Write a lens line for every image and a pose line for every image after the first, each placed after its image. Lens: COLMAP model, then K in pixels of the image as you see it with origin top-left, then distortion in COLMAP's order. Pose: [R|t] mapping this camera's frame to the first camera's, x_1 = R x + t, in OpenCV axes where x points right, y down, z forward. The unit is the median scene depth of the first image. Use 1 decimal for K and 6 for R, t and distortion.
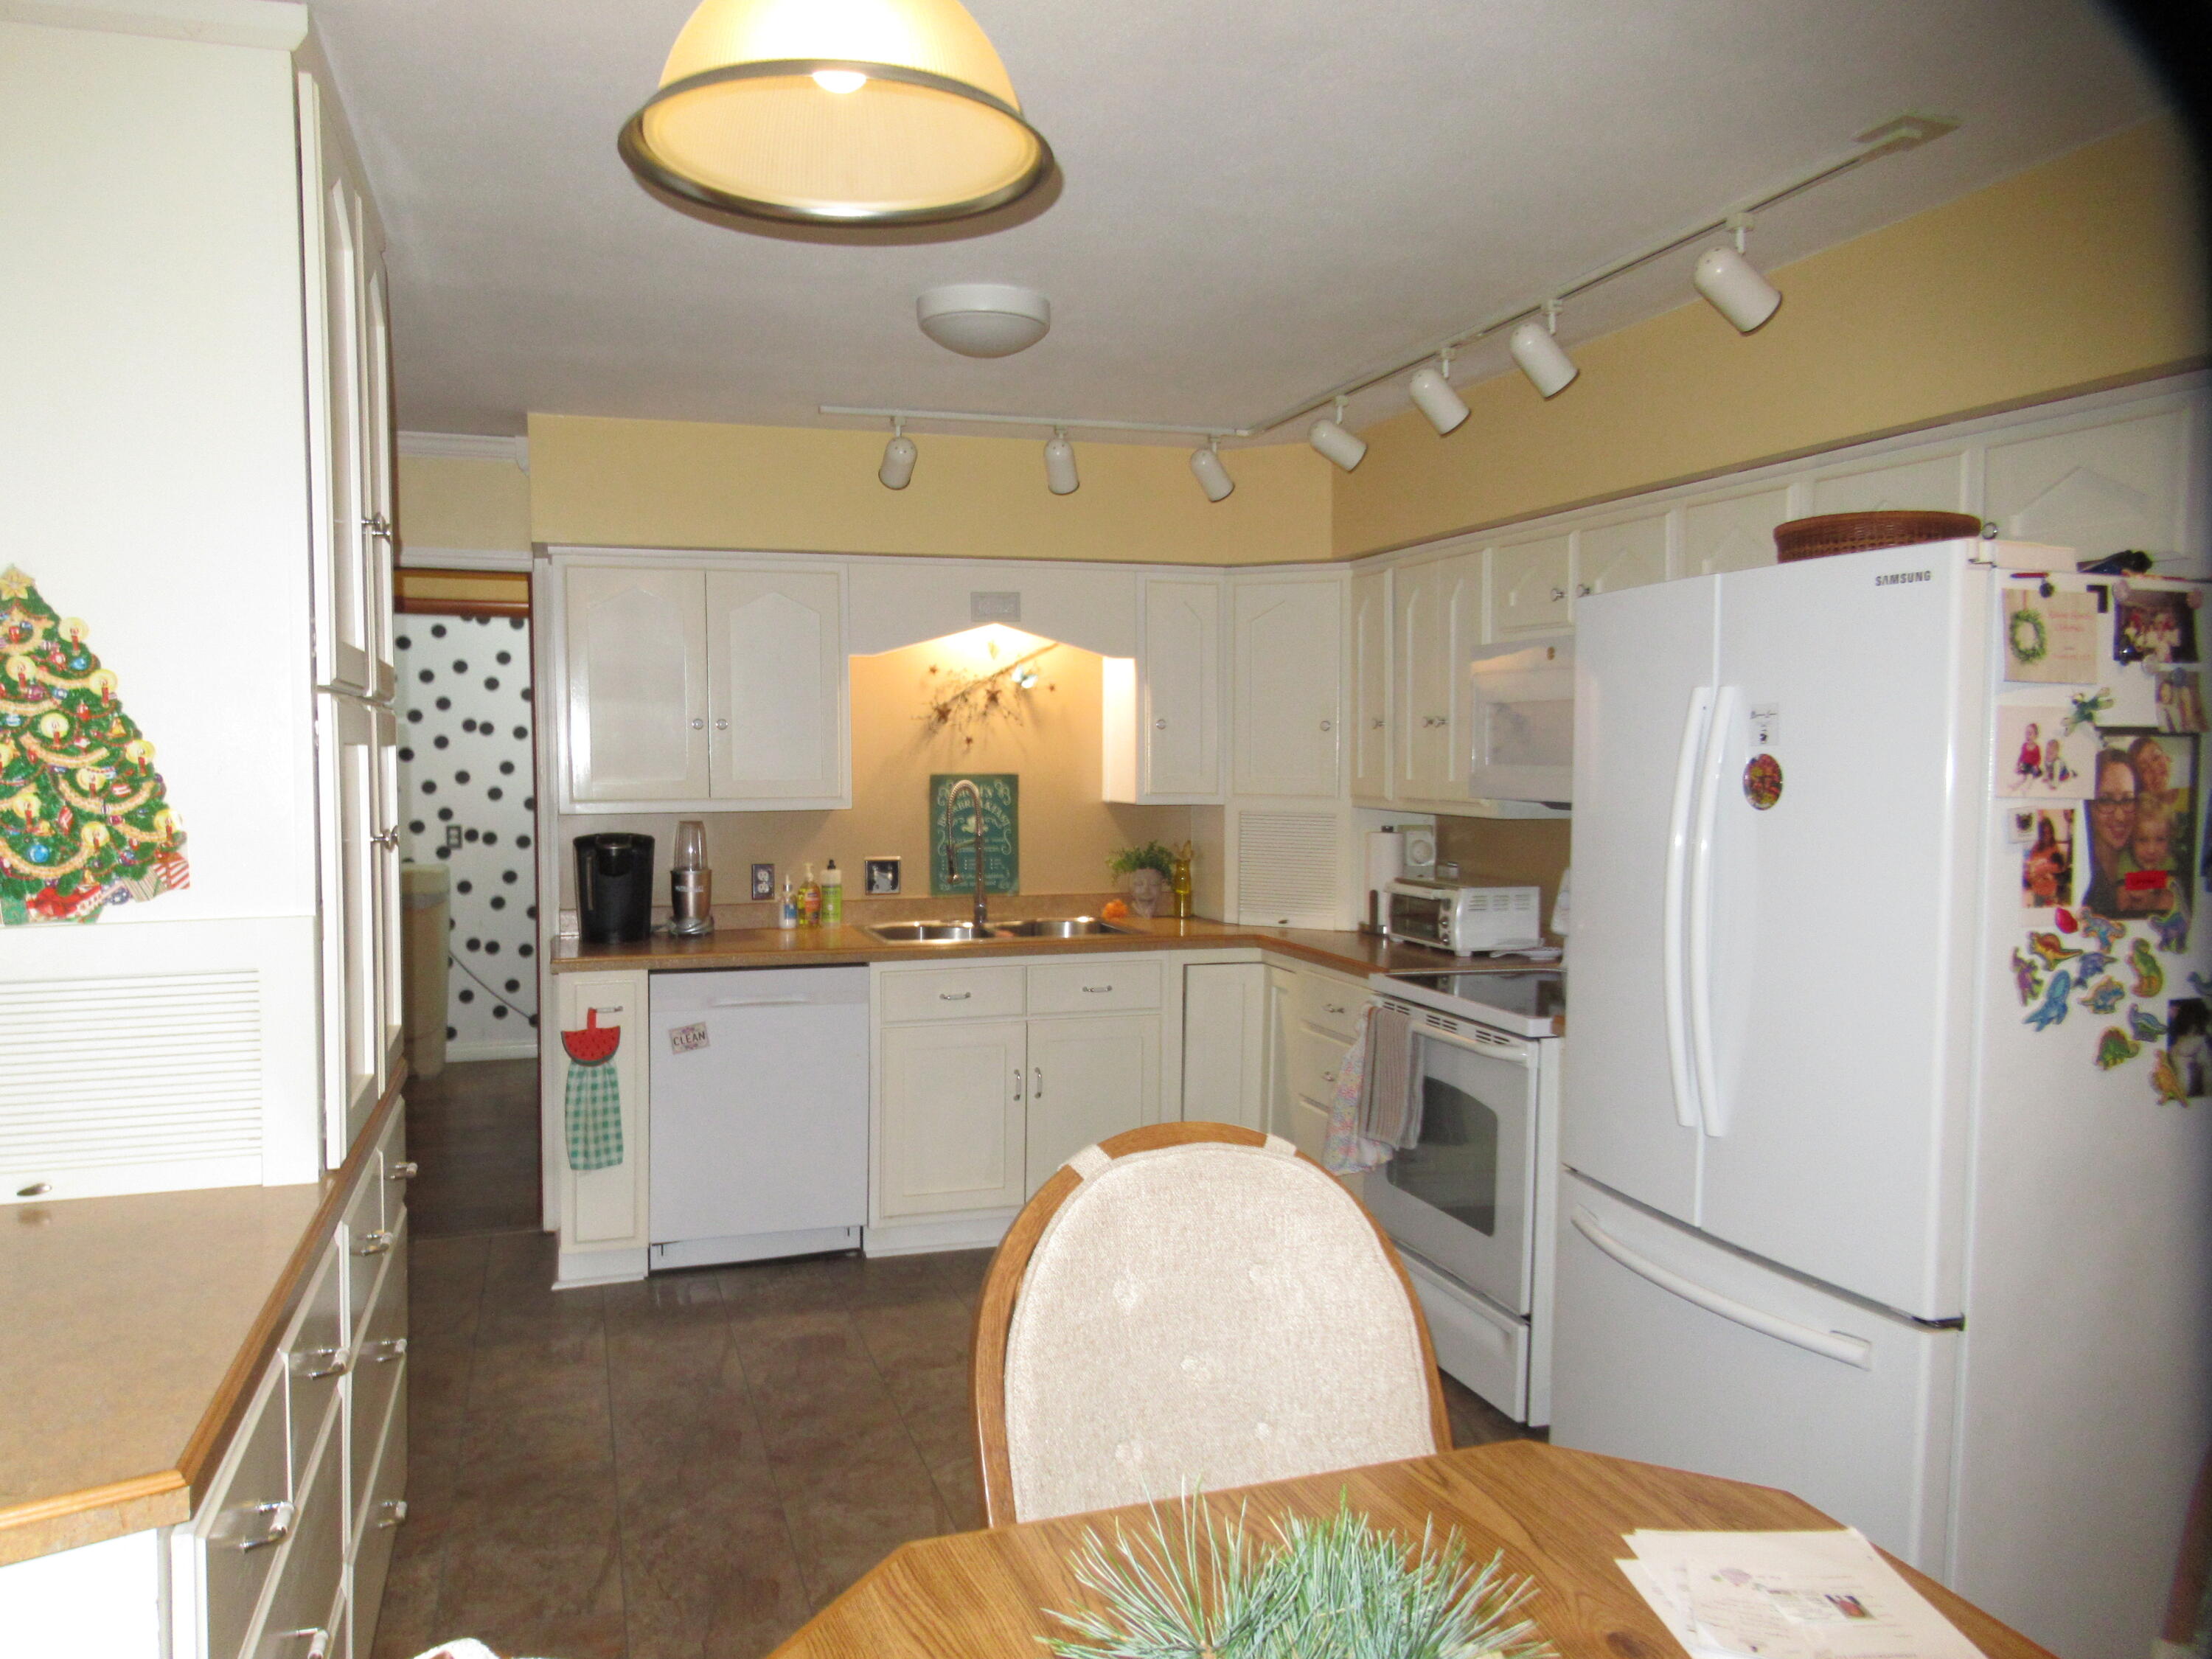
lens RADIAL K [[1671.8, 0, 1111.7], [0, 1671.8, 835.2], [0, 0, 1]] dist [0.004896, -0.008060]
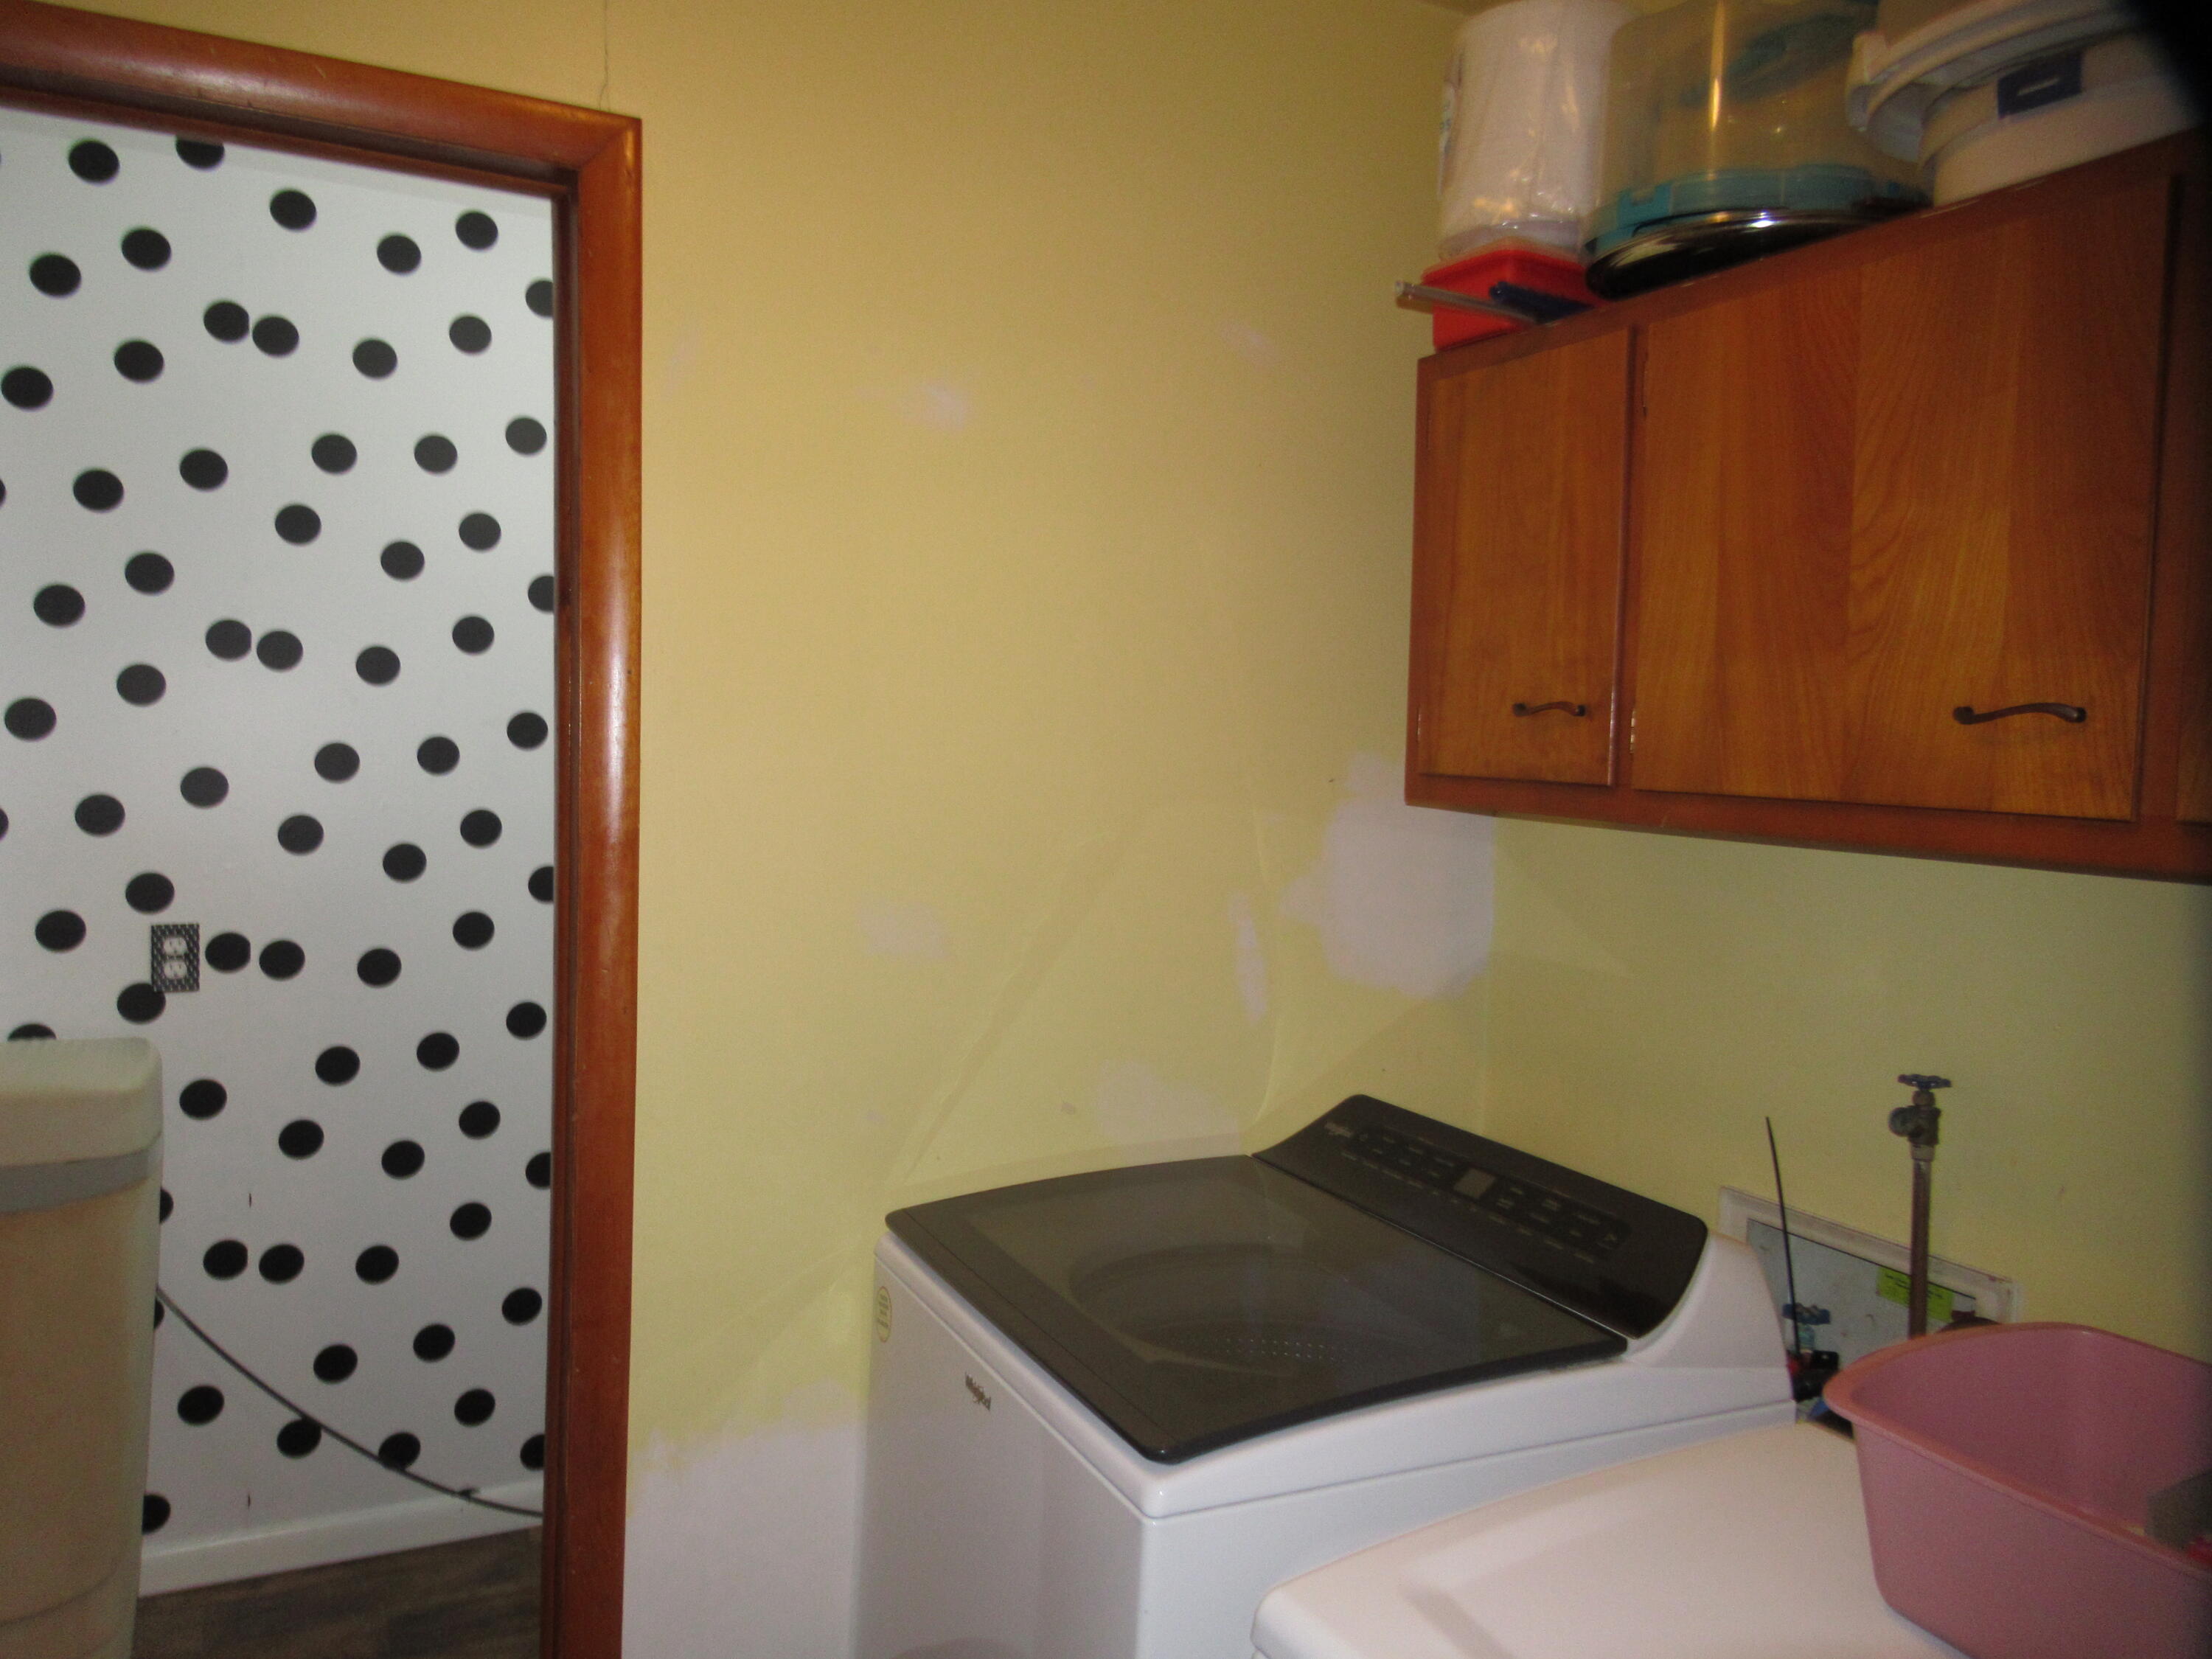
lens RADIAL K [[1671.8, 0, 1100.5], [0, 1671.8, 822.4], [0, 0, 1]] dist [0.004896, -0.008060]
pose [[0.991465, 0.018211, 0.129096, -0.246713], [-0.017589, 0.999828, -0.005958, -0.028374], [-0.129182, 0.003636, 0.991614, 0.627414]]
